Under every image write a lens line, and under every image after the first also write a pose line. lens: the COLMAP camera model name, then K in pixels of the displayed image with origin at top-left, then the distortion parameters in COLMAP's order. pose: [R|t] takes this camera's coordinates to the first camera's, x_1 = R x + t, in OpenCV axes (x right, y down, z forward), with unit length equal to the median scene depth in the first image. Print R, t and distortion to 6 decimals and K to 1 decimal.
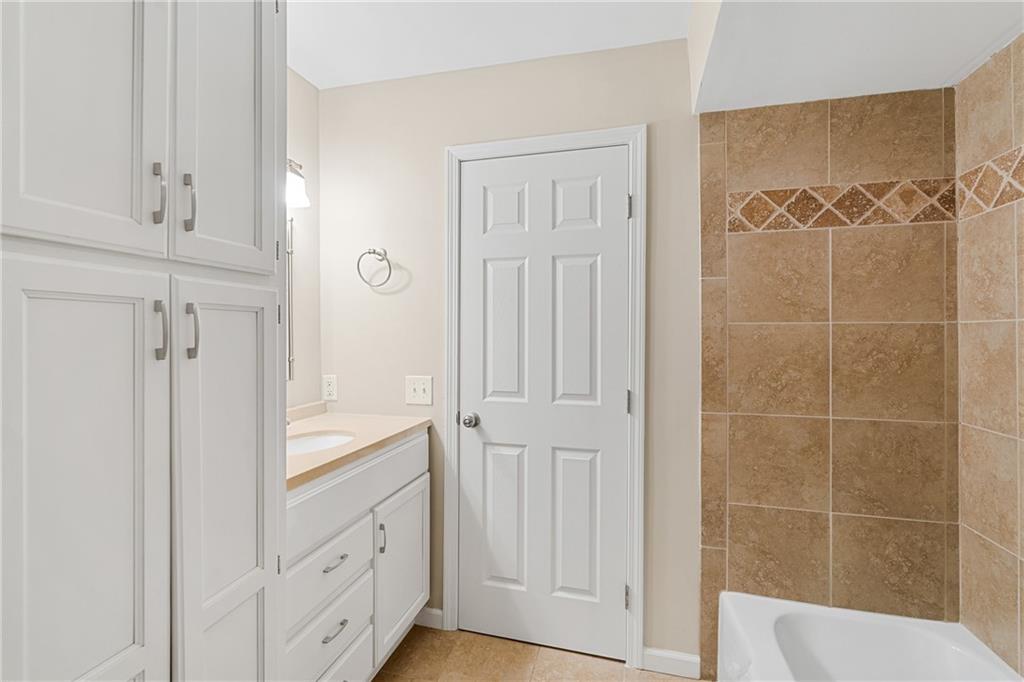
lens RADIAL K [[458.6, 0, 512.0], [0, 458.6, 341.0], [0, 0, 1]] dist [-0.002175, 0.000125]
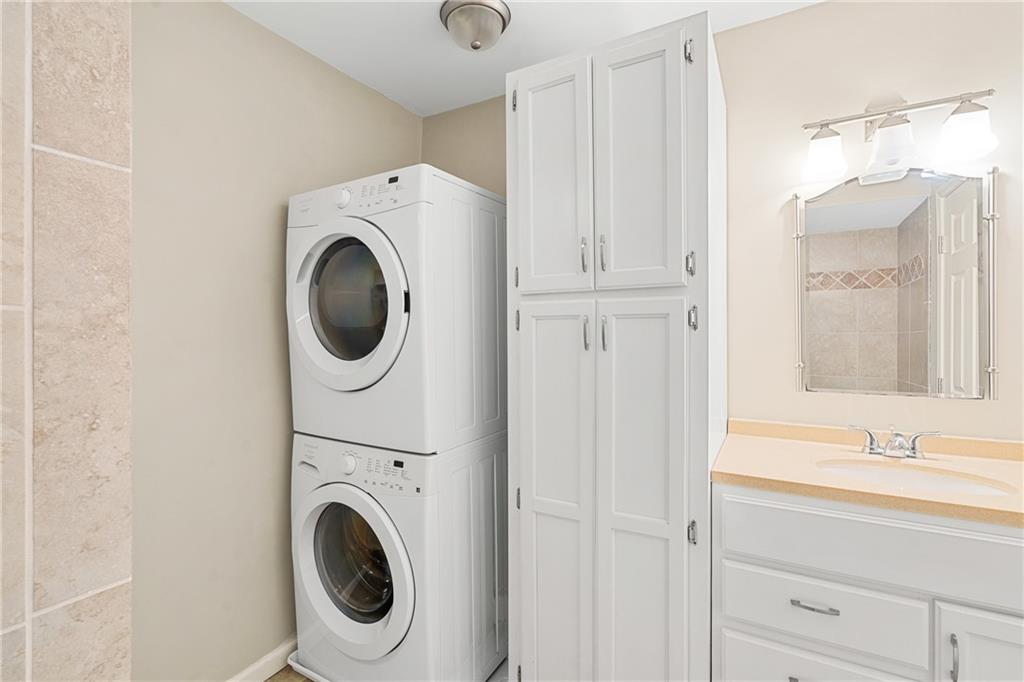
lens RADIAL K [[458.6, 0, 512.0], [0, 458.6, 341.0], [0, 0, 1]] dist [-0.002175, 0.000125]
pose [[-0.238491, 0.005896, -0.971127, 0.903631], [-0.012895, 0.999874, 0.009237, -0.006737], [0.971059, 0.014726, -0.238385, 1.075403]]
